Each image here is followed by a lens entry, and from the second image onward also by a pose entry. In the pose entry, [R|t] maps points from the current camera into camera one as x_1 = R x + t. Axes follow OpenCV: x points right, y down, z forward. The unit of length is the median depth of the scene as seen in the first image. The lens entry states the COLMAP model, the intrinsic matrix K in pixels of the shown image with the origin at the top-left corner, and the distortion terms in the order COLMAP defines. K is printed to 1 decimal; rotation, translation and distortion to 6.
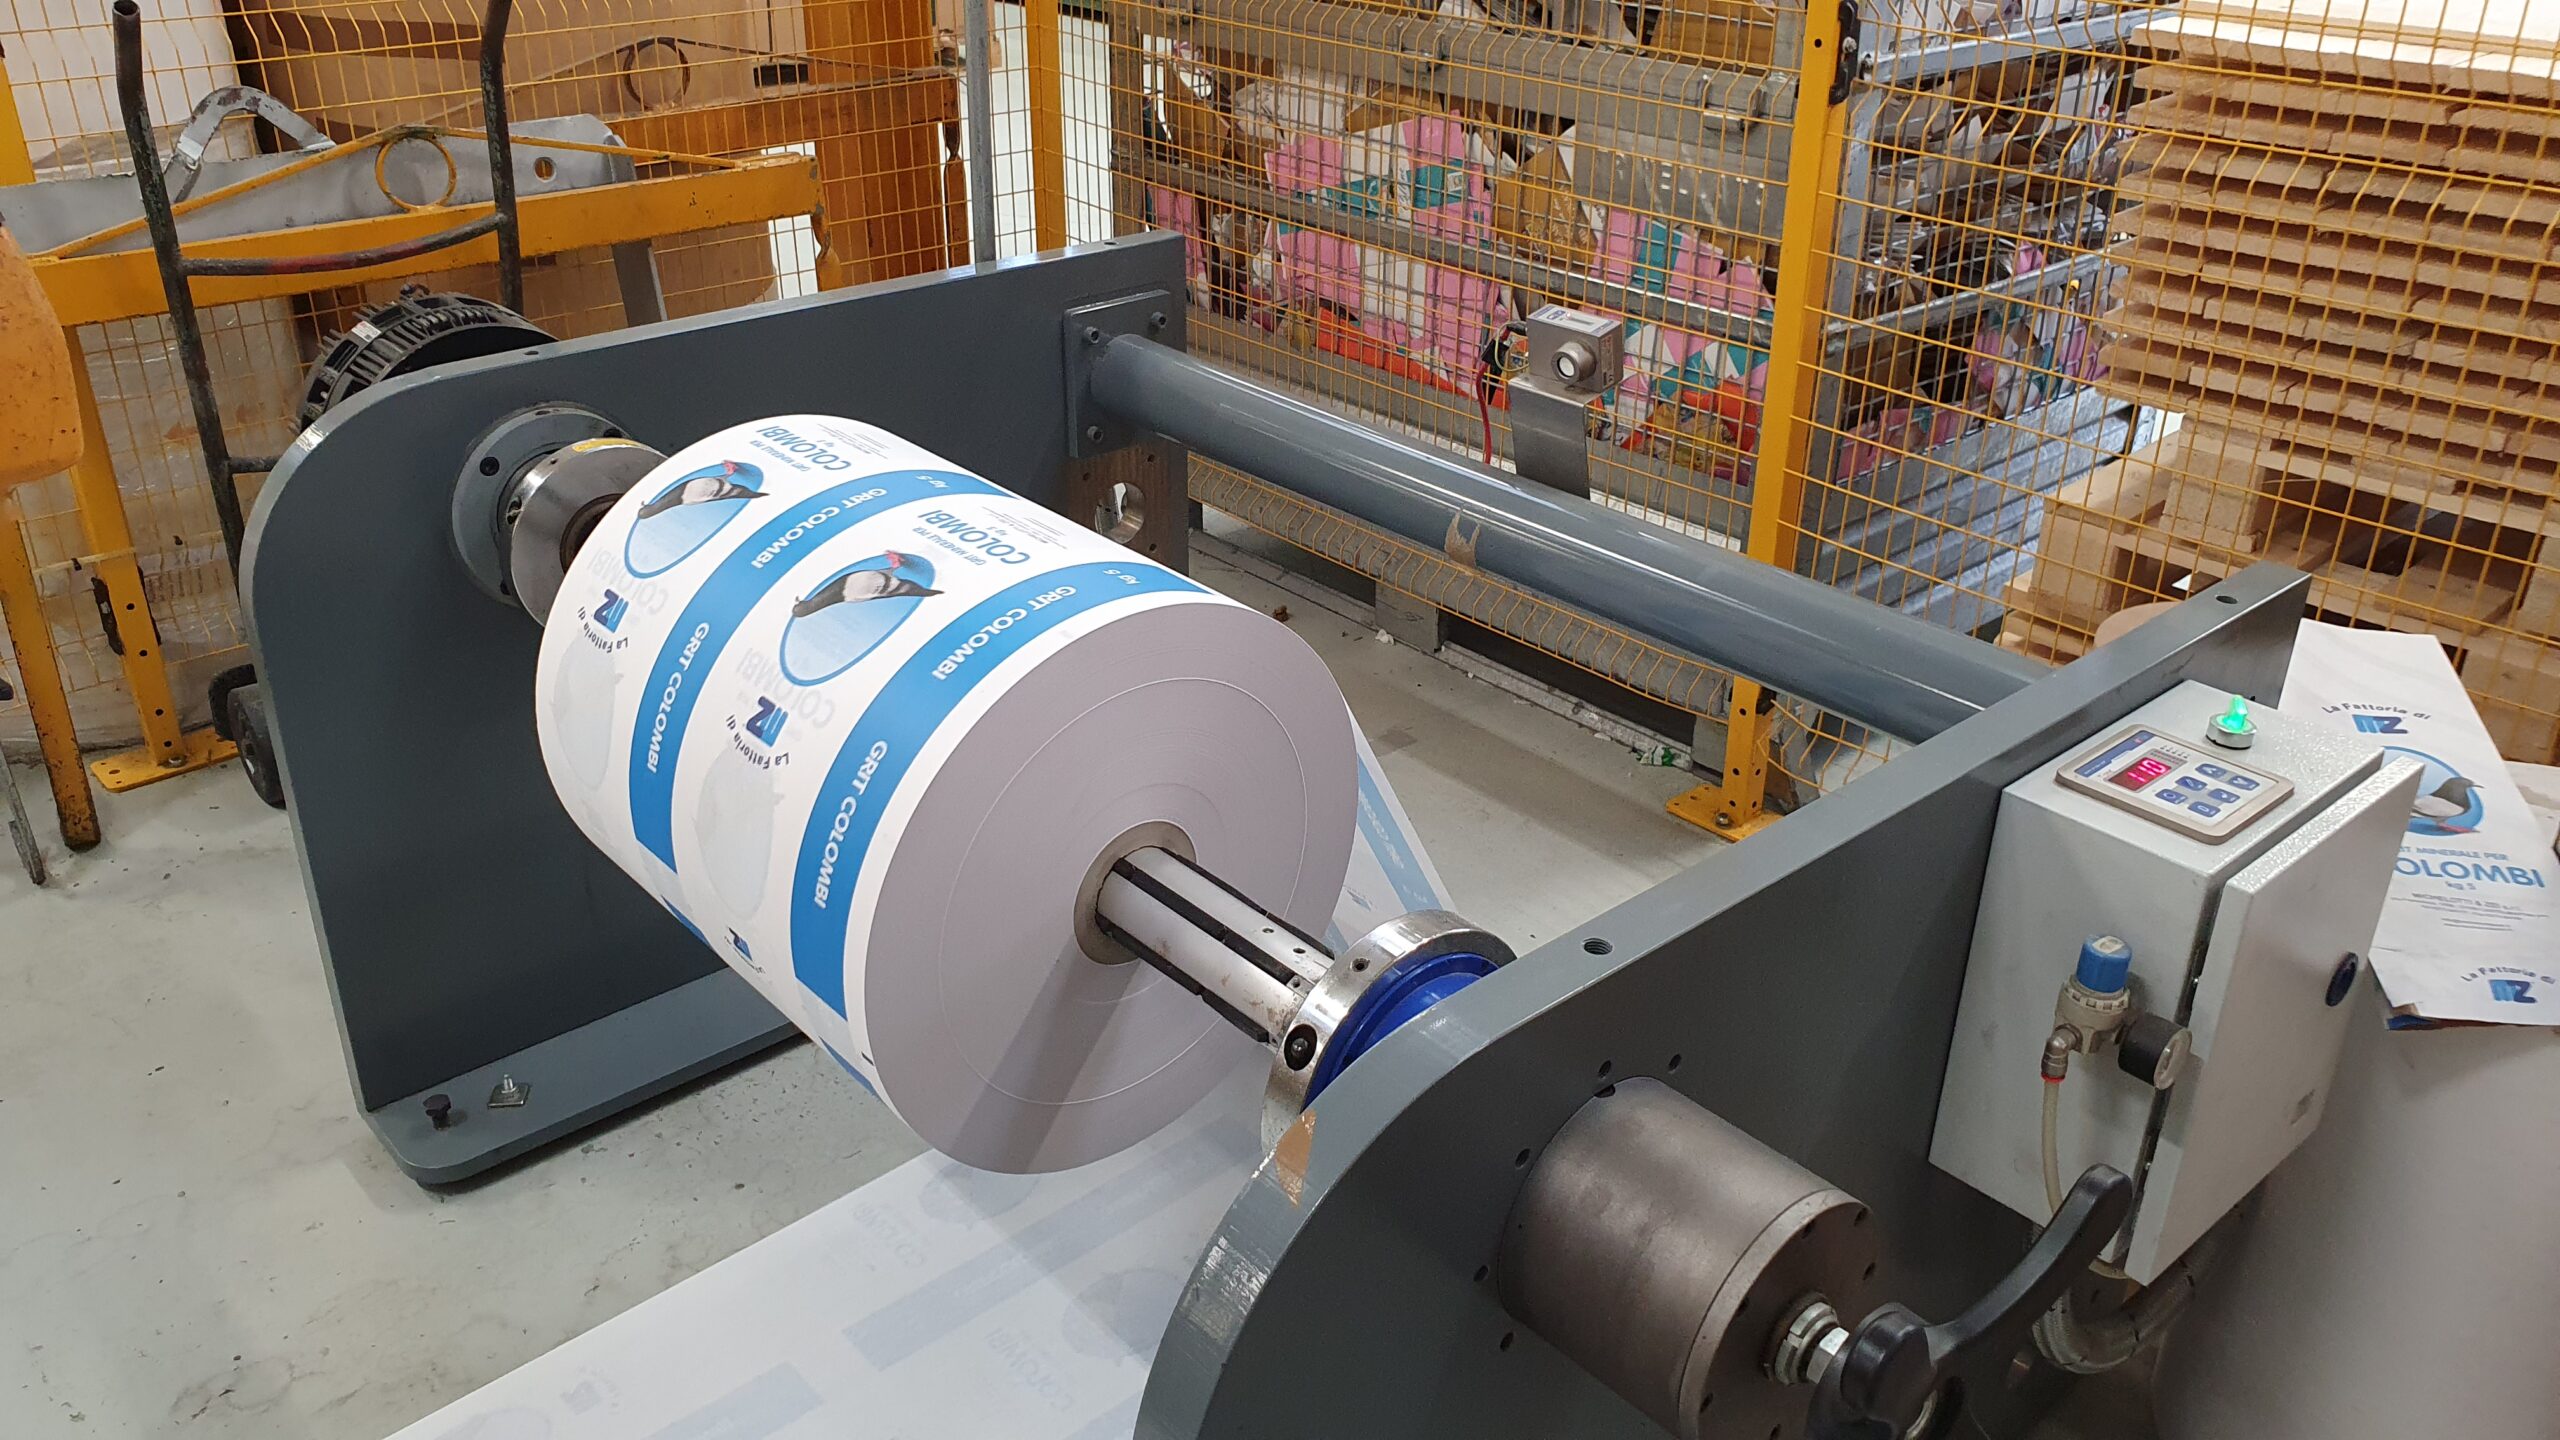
lens RADIAL K [[2093.3, 0, 1227.9], [0, 2093.3, 713.4], [0, 0, 1]] dist [0.005180, 0.128237]
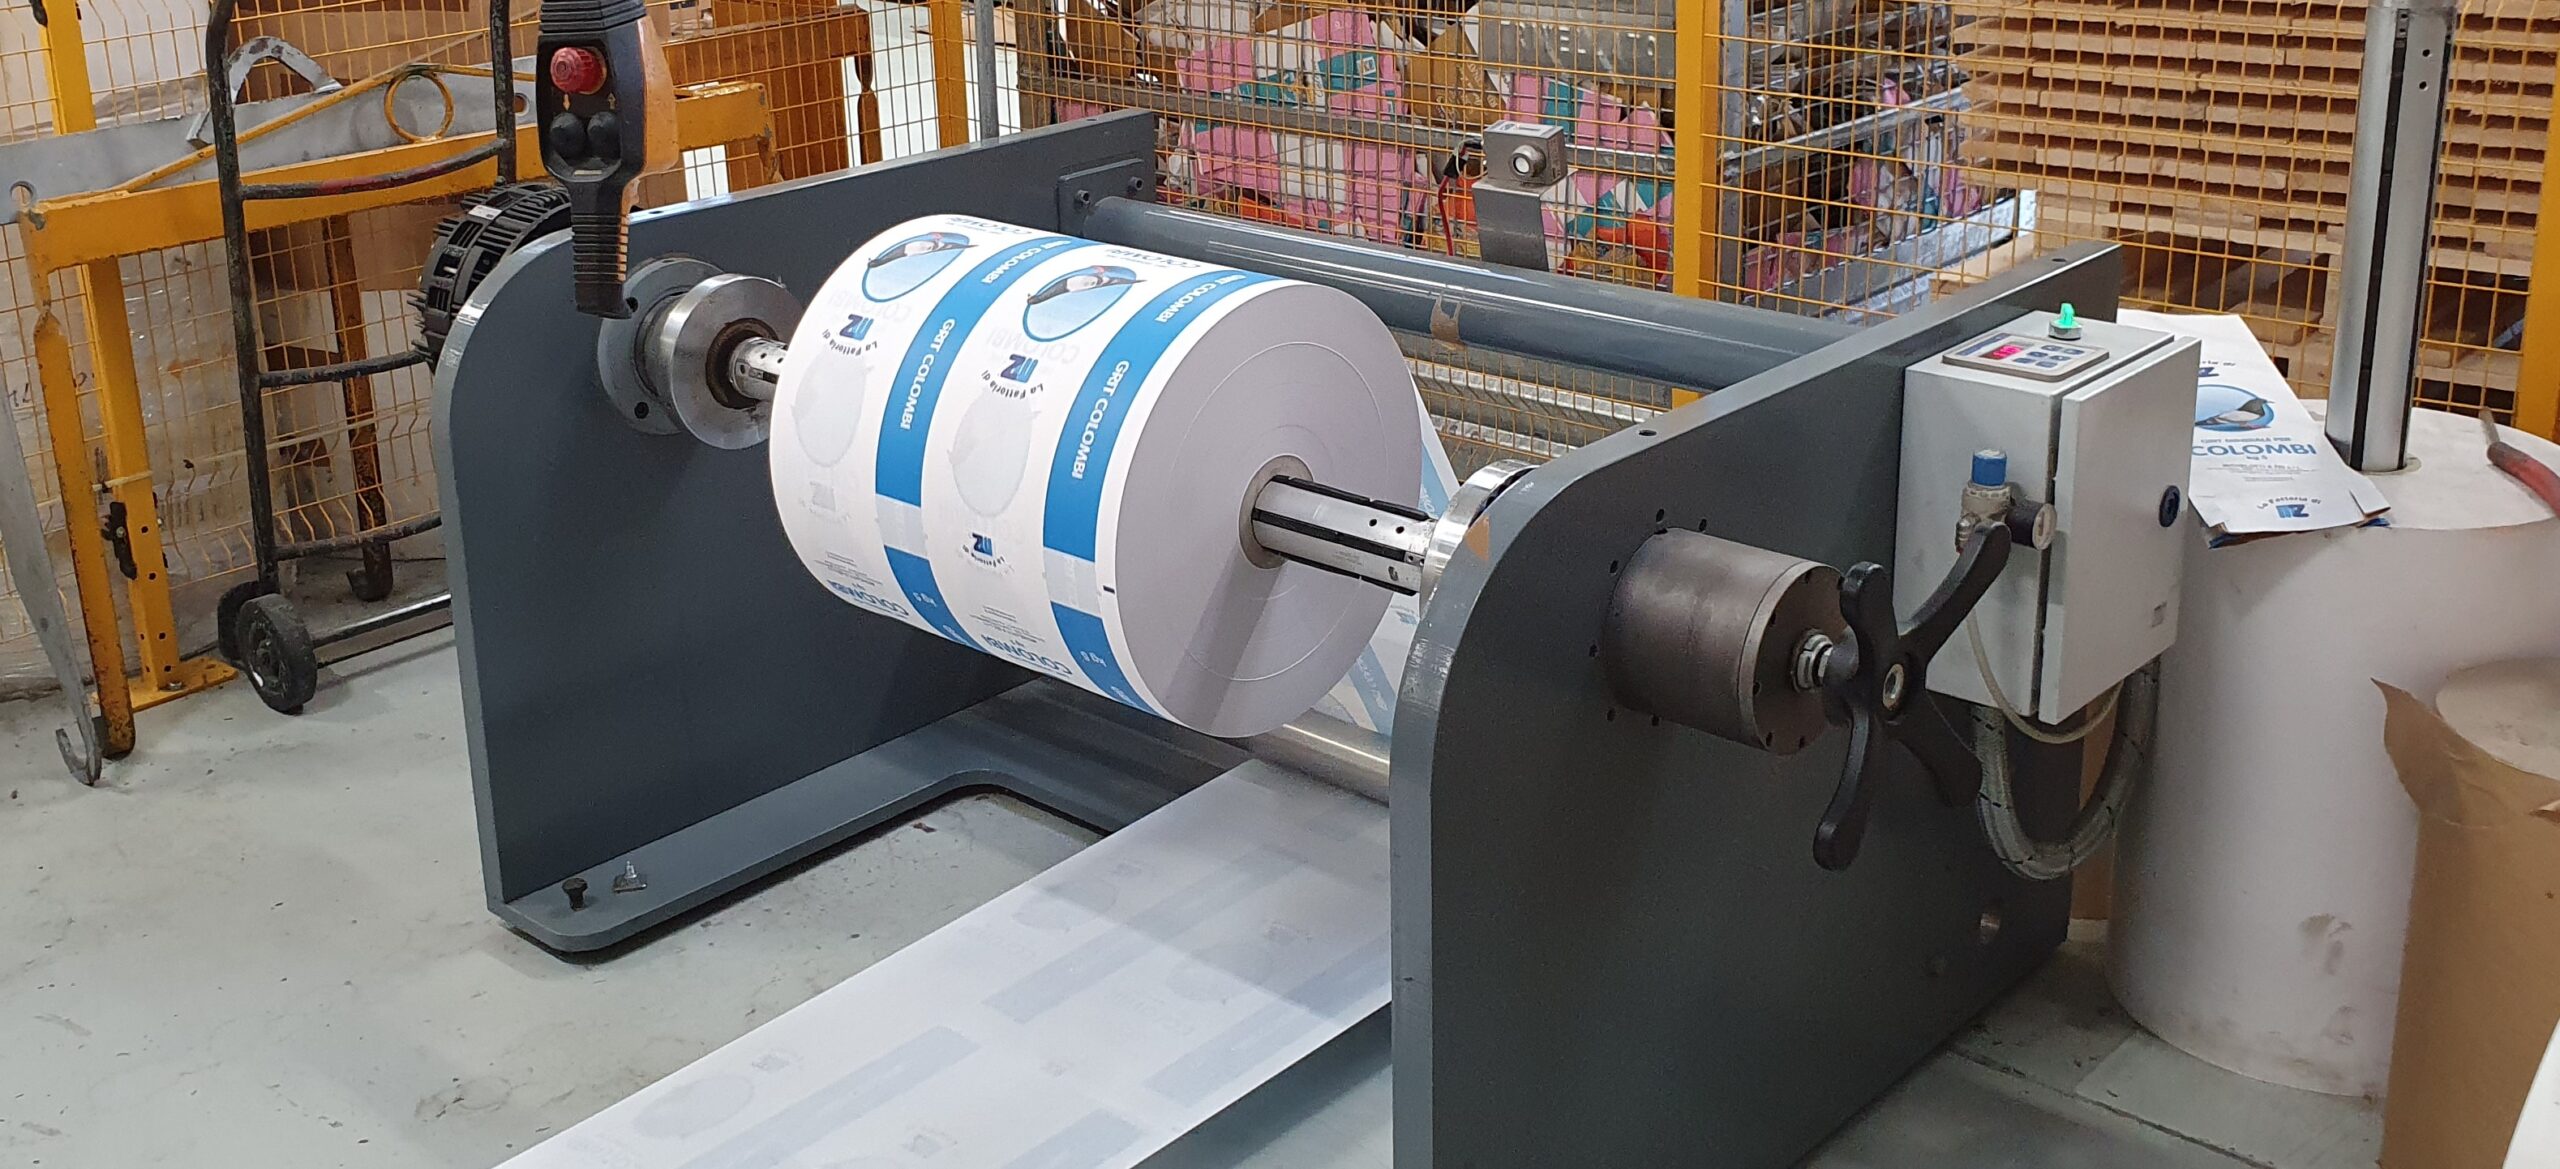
lens RADIAL K [[2646.7, 0, 1133.6], [0, 2646.7, 416.0], [0, 0, 1]] dist [0.135988, -0.019816]
pose [[0.995422, -0.065674, 0.069434, -0.145190], [0.076404, 0.983277, -0.165315, 0.174344], [-0.057416, 0.169864, 0.983794, -0.388188]]
